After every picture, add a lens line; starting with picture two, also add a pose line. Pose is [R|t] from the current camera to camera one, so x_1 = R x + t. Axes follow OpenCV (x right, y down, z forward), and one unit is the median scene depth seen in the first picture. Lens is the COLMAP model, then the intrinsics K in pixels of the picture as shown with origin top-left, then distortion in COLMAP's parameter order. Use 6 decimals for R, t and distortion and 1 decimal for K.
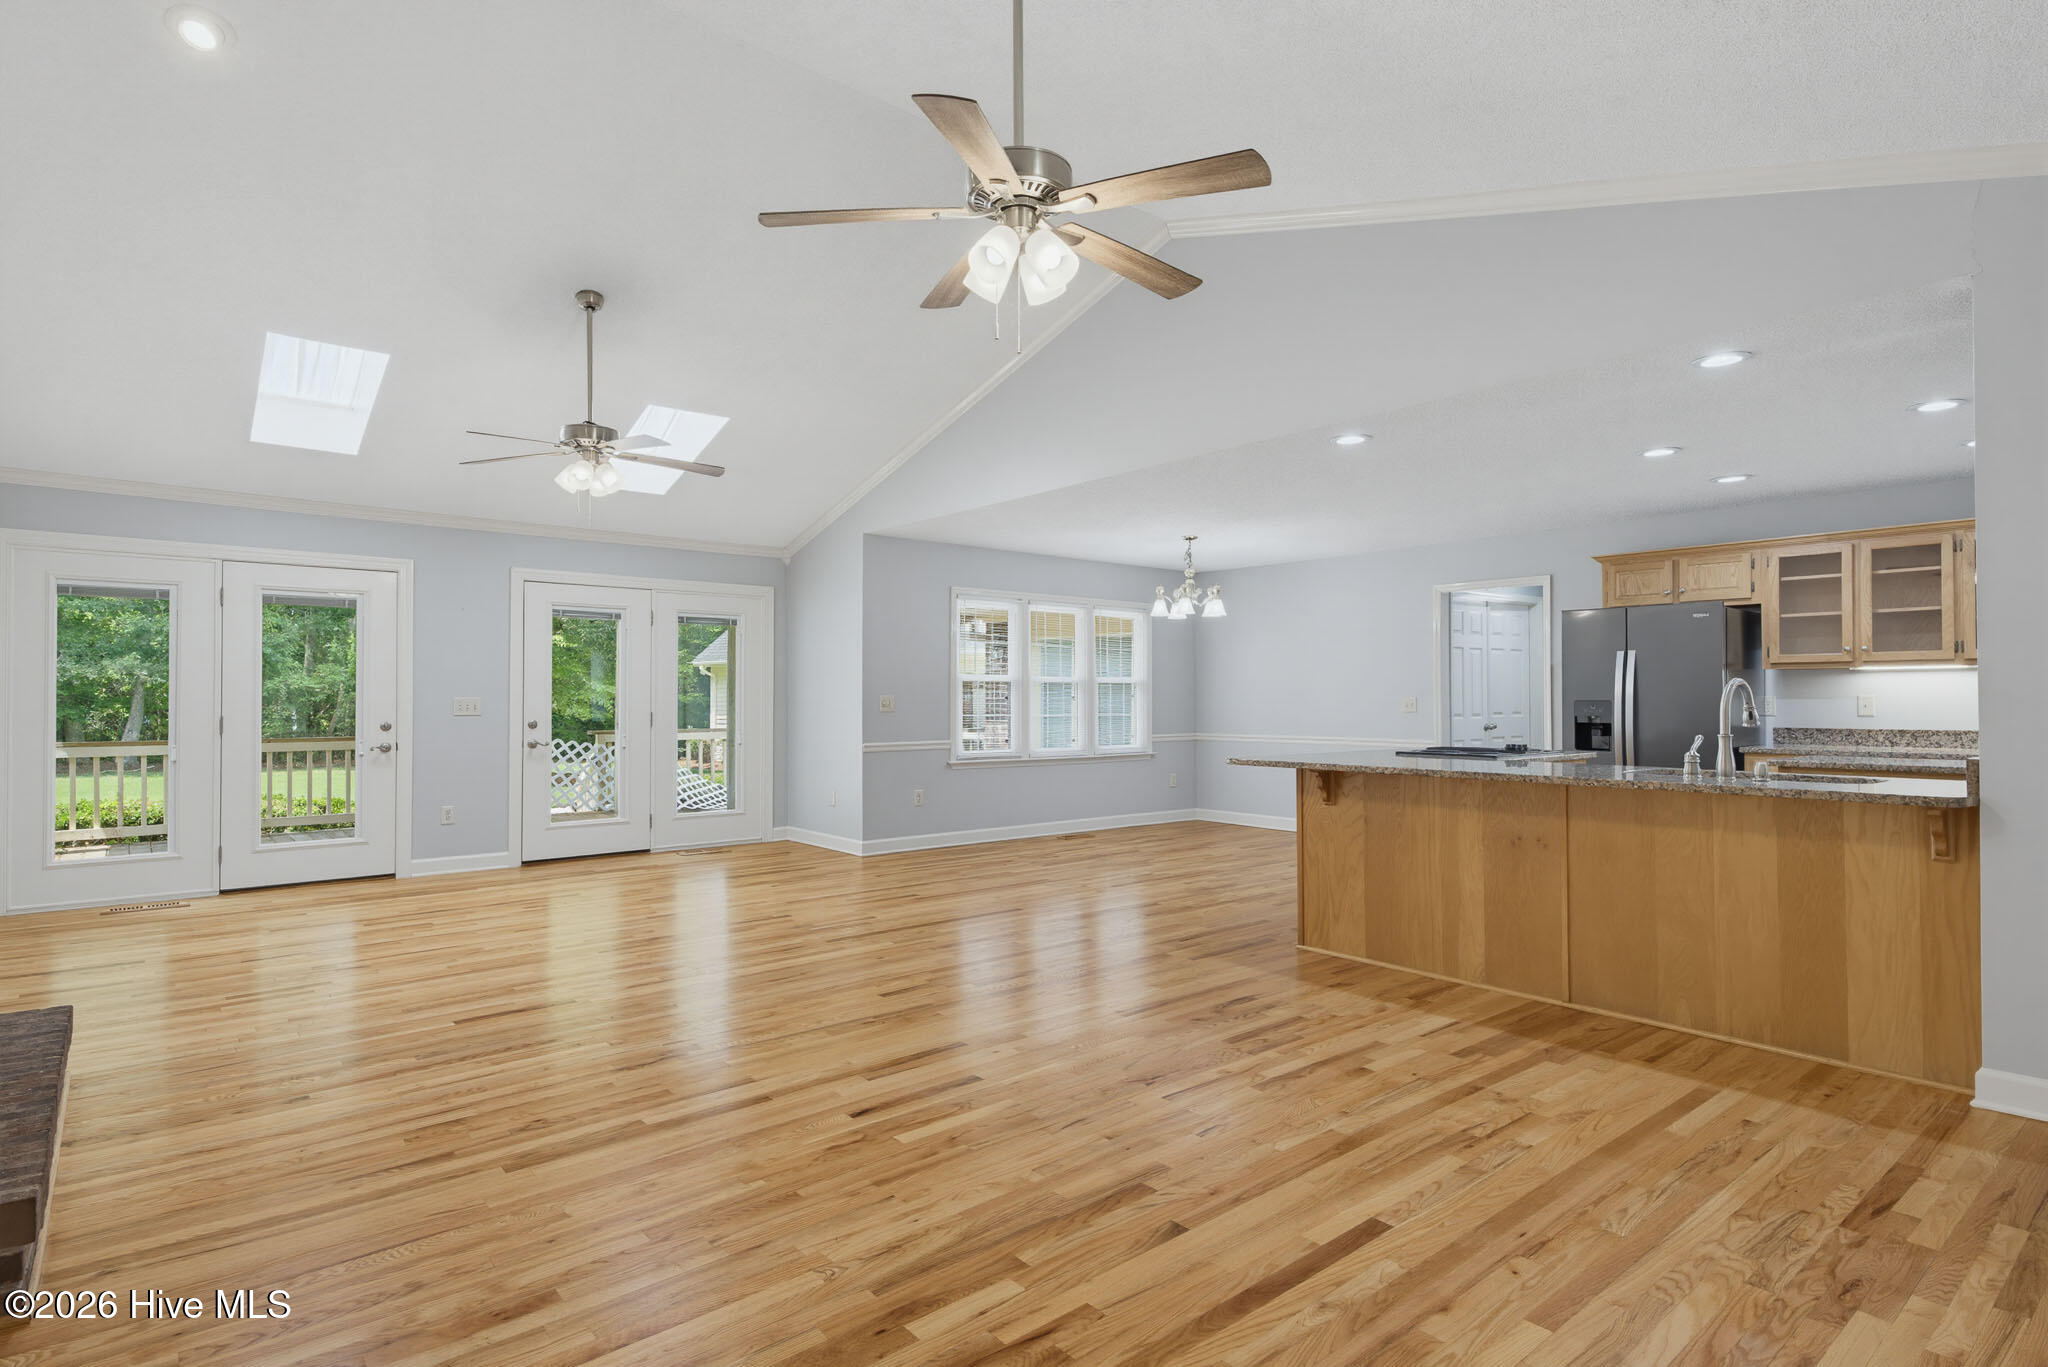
lens RADIAL K [[1052.9, 0, 1030.3], [0, 1052.9, 685.6], [0, 0, 1]] dist [0.040385, -0.020431]
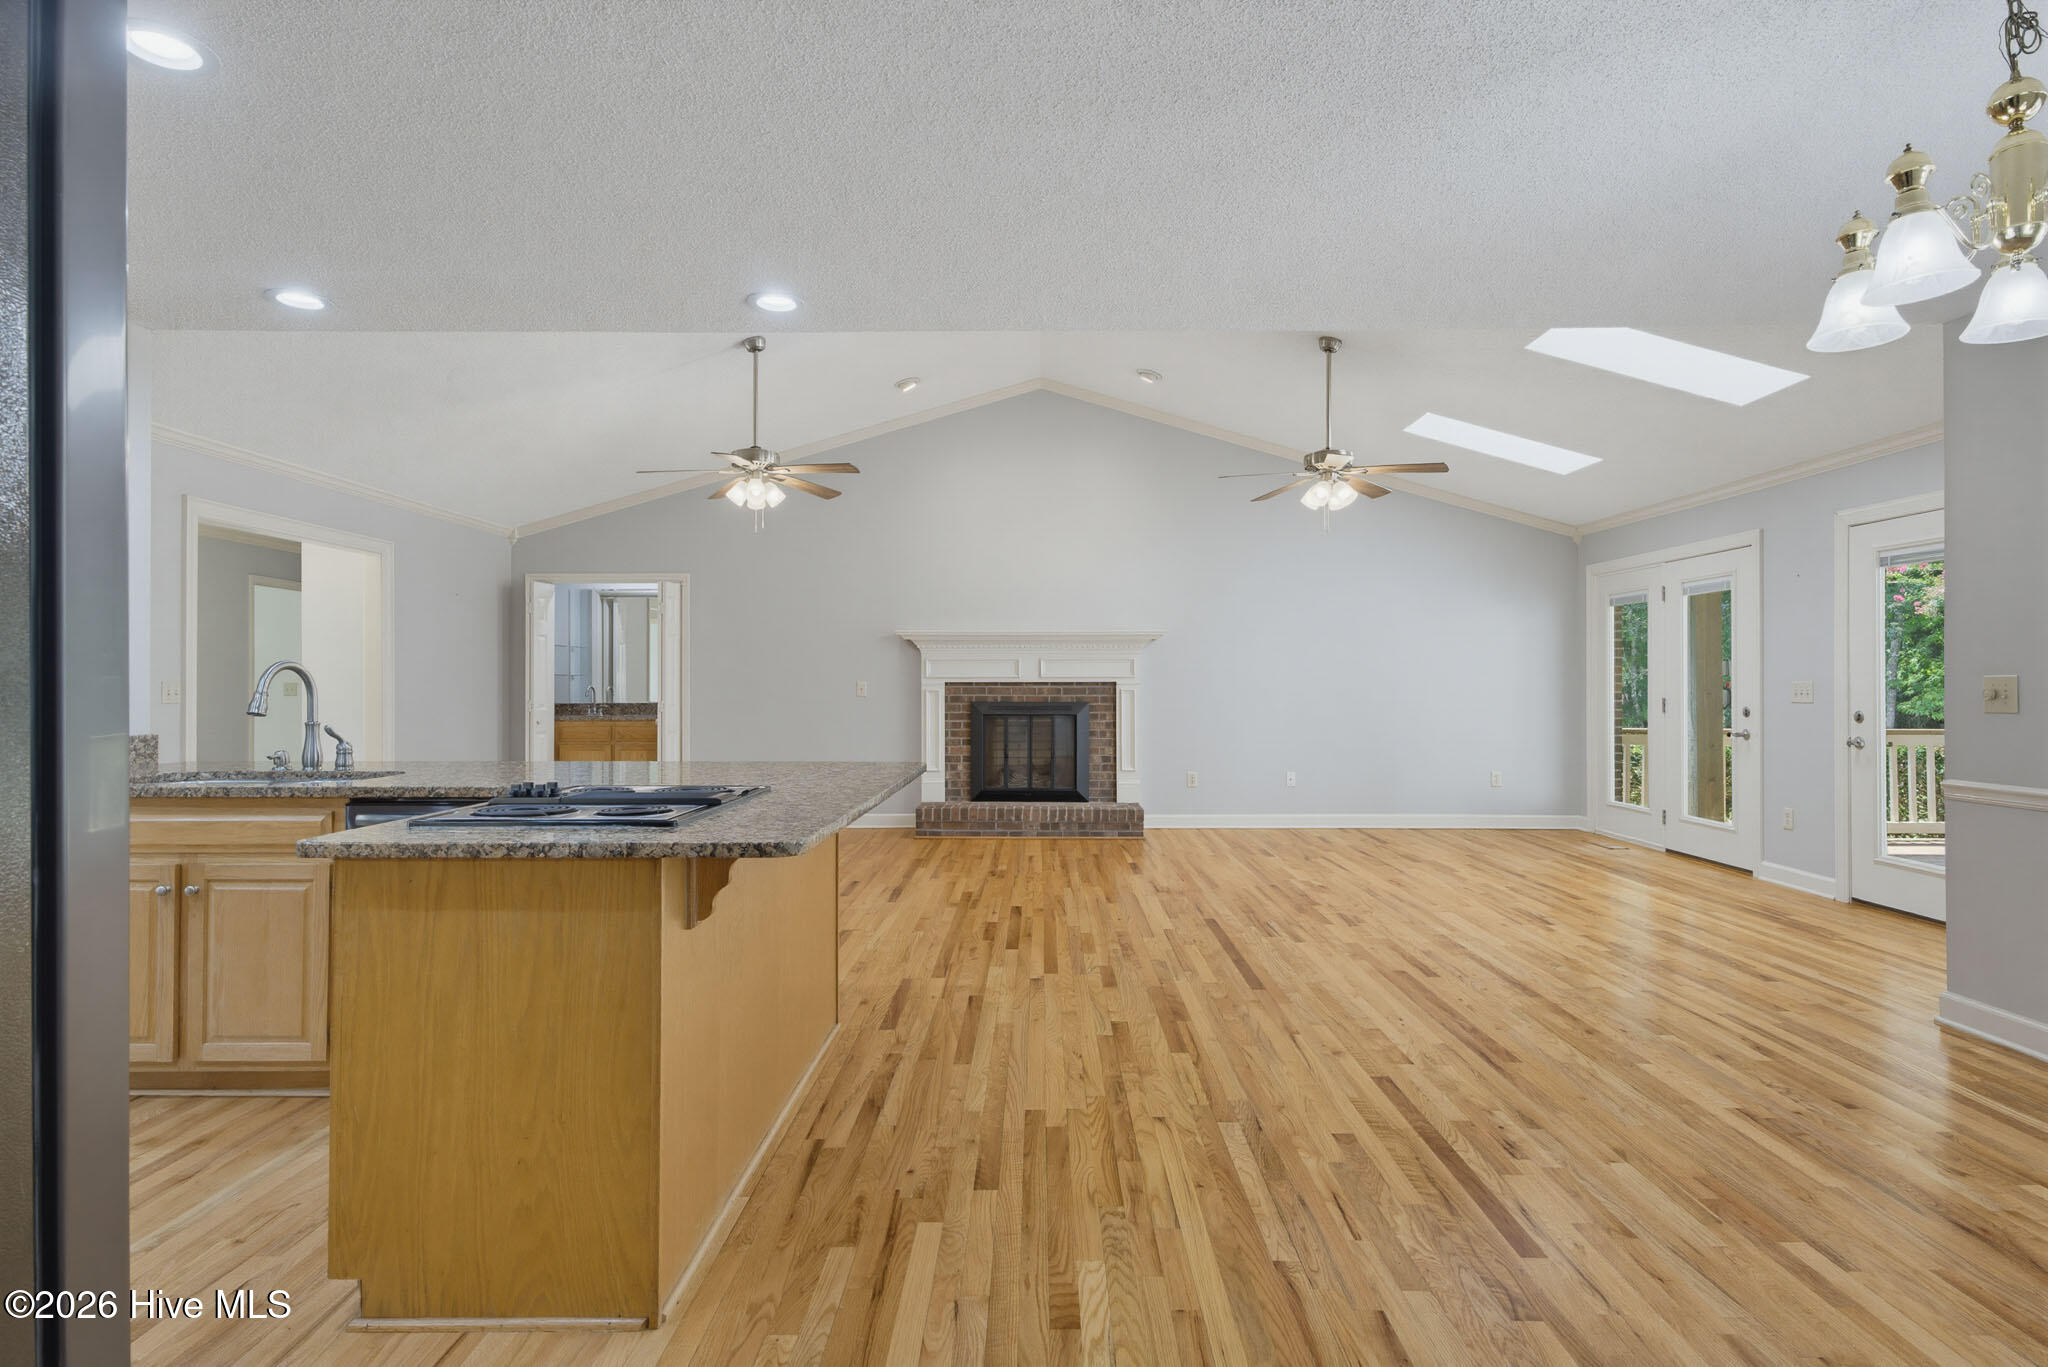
lens RADIAL K [[1052.9, 0, 1030.3], [0, 1052.9, 685.6], [0, 0, 1]] dist [0.040385, -0.020431]
pose [[-0.649253, 0.002074, -0.760570, 0.564503], [0.010767, 0.999921, -0.006465, 0.015596], [0.760496, -0.012387, -0.649224, 1.234626]]
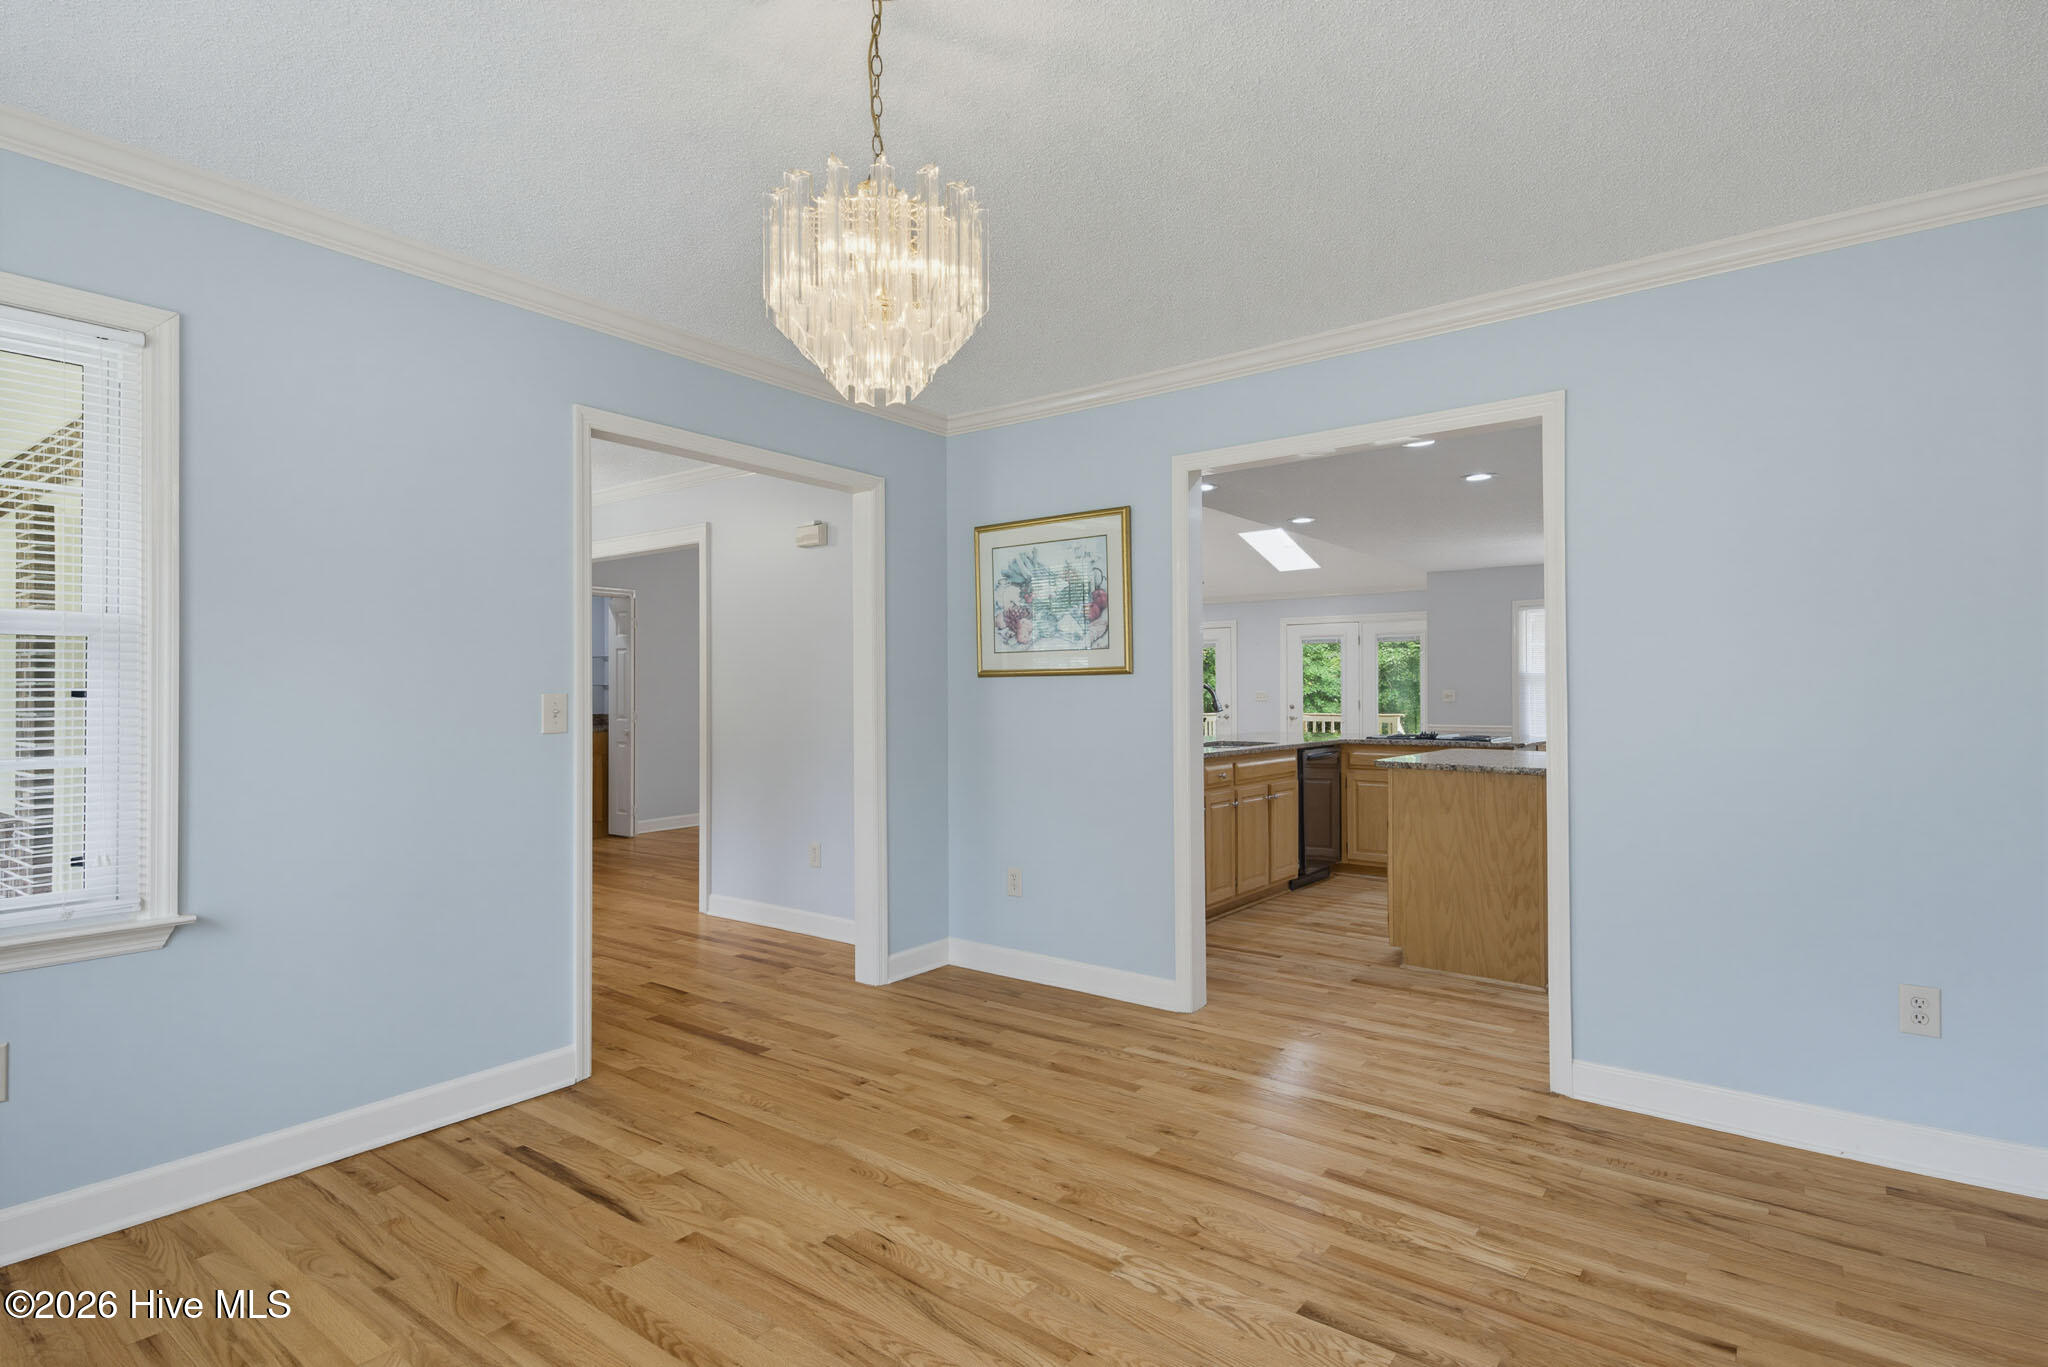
lens RADIAL K [[1029.4, 0, 1031.9], [0, 1029.4, 685.0], [0, 0, 1]] dist [0.055061, -0.023744]
pose [[0.225617, -0.007076, -0.974190, 1.290199], [0.017129, 0.999848, -0.003295, -0.001001], [0.974065, -0.015944, 0.225704, 0.234589]]
